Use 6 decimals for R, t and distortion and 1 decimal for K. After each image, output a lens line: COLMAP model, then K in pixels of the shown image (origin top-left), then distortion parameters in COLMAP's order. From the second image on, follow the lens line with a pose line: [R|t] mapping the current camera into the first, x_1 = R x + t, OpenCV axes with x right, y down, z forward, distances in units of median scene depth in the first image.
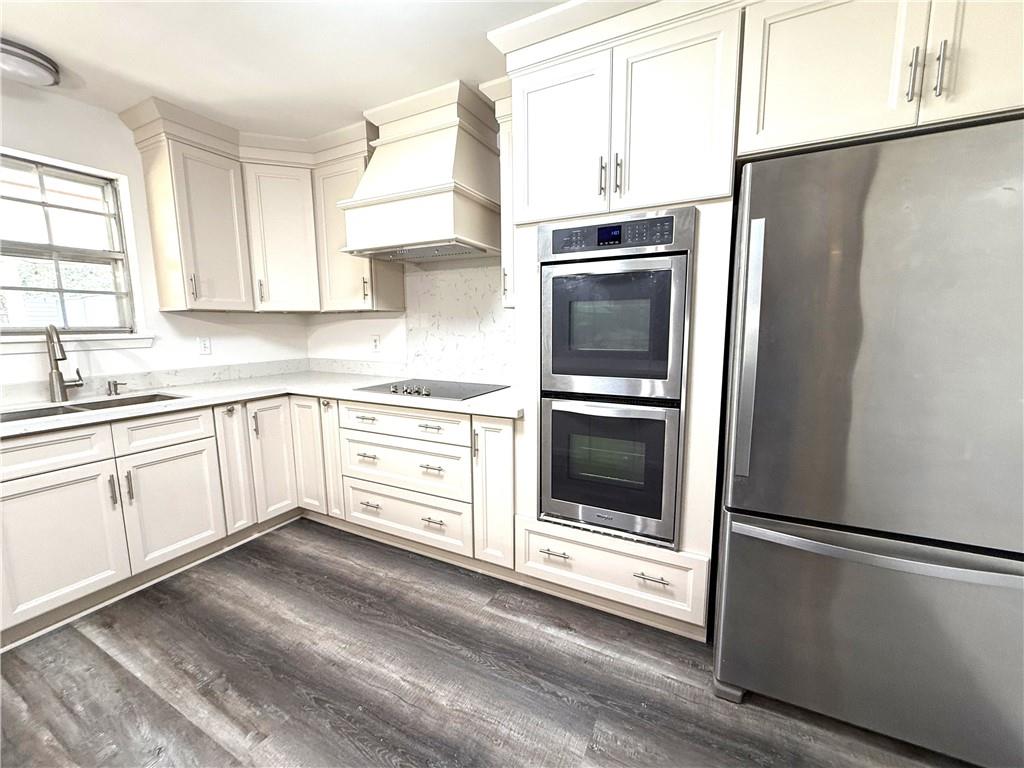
lens RADIAL K [[417.2, 0, 513.4], [0, 417.2, 383.1], [0, 0, 1]] dist [0.000998, 0.000173]
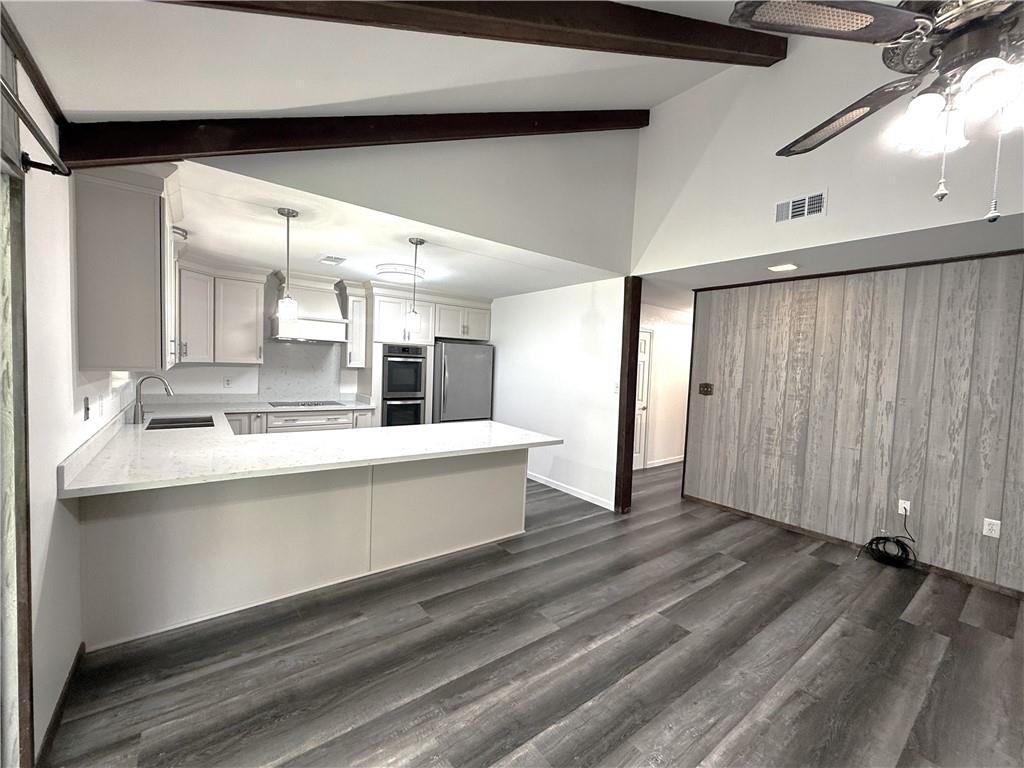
lens RADIAL K [[417.2, 0, 513.4], [0, 417.2, 383.1], [0, 0, 1]] dist [0.000998, 0.000173]
pose [[0.425844, -0.017794, 0.904622, -2.096053], [0.079332, 0.996690, -0.017740, 0.034991], [-0.901312, 0.079320, 0.425846, -1.032421]]
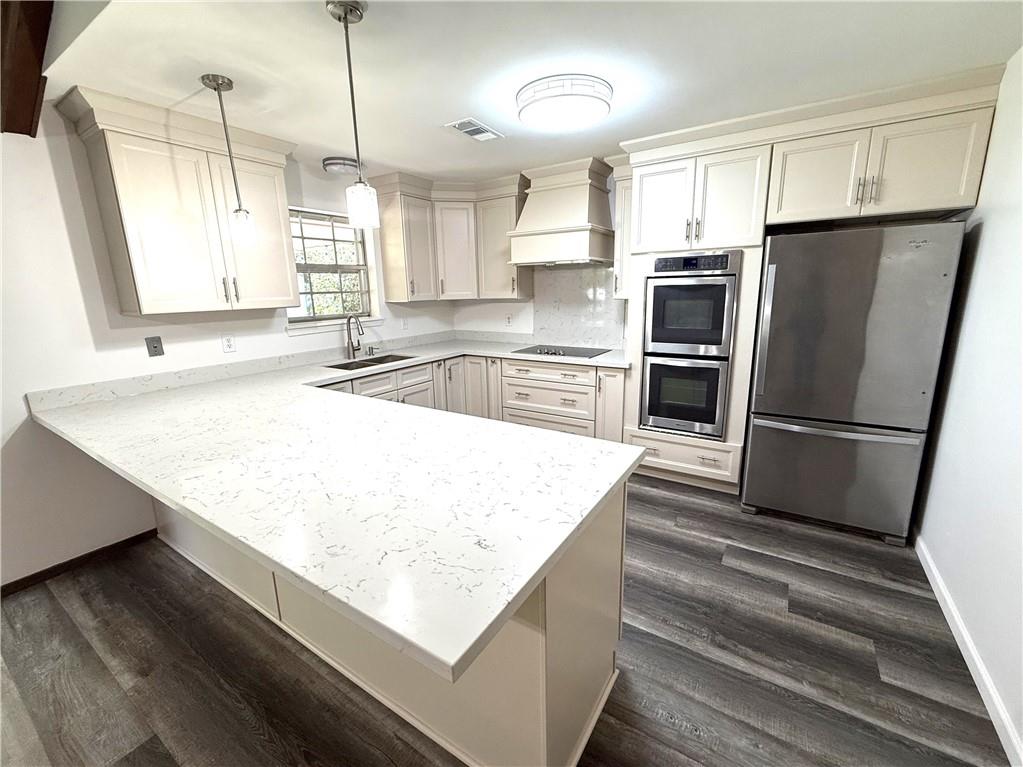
lens RADIAL K [[429.8, 0, 508.0], [0, 429.8, 382.6], [0, 0, 1]] dist [0.000184, -0.000197]
pose [[0.994659, 0.006831, -0.102988, -0.290754], [0.001574, 0.996688, 0.081309, -0.001681], [0.103203, -0.081037, 0.991354, -0.772914]]
